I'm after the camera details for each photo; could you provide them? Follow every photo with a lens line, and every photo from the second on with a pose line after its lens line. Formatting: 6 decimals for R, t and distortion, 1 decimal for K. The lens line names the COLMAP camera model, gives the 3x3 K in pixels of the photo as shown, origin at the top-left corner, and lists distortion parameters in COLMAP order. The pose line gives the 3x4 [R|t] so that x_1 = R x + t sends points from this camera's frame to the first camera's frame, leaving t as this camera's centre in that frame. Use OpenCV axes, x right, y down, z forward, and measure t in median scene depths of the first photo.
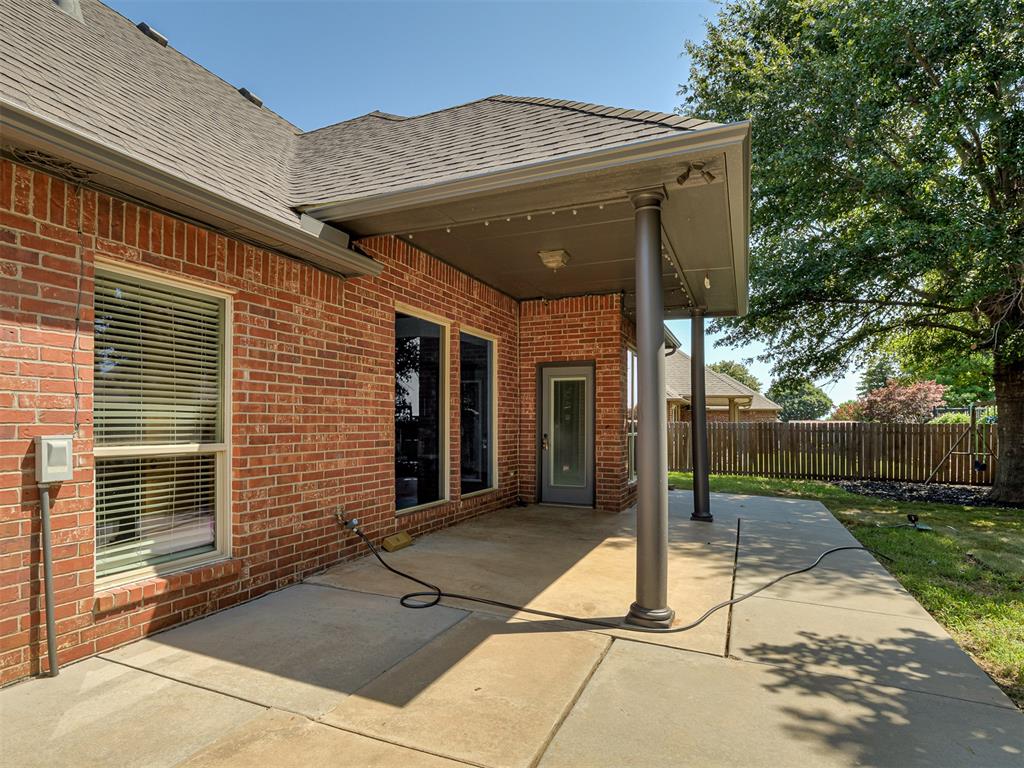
lens RADIAL K [[556.1, 0, 510.5], [0, 556.1, 422.9], [0, 0, 1]] dist [0.000303, 0.000413]
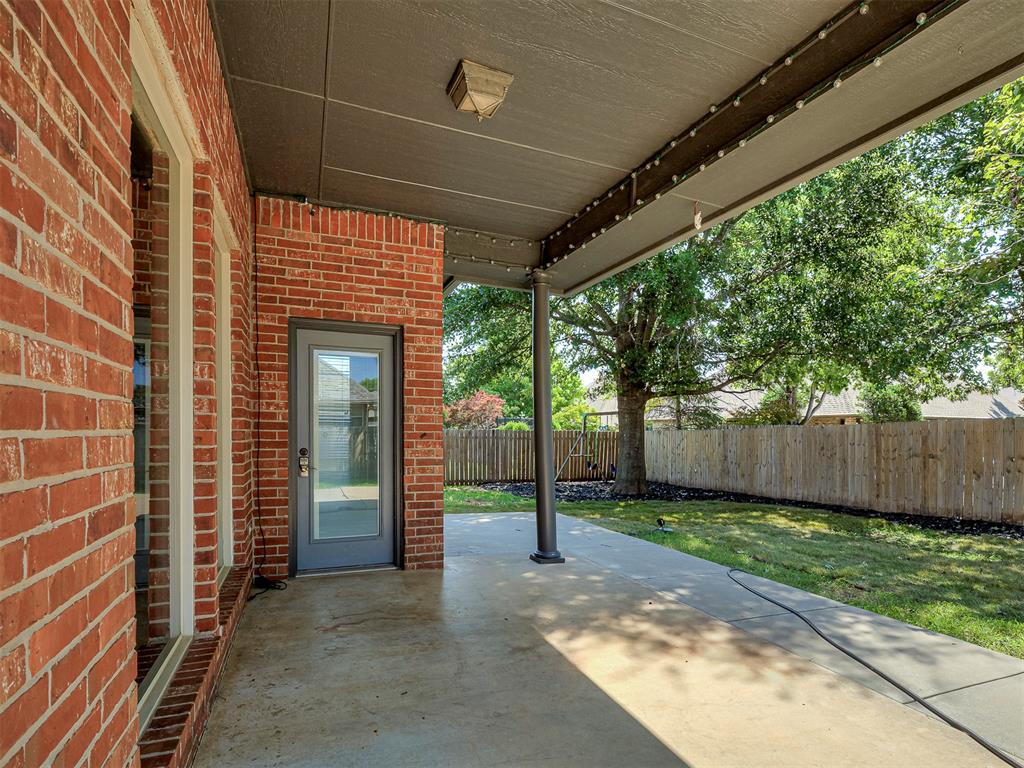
lens RADIAL K [[533.8, 0, 513.9], [0, 533.8, 438.7], [0, 0, 1]] dist [0.000935, 0.000065]
pose [[0.694999, -0.008208, 0.718964, -0.180738], [-0.005612, 0.999842, 0.016840, -0.000272], [-0.718989, -0.015739, 0.694843, 0.494367]]
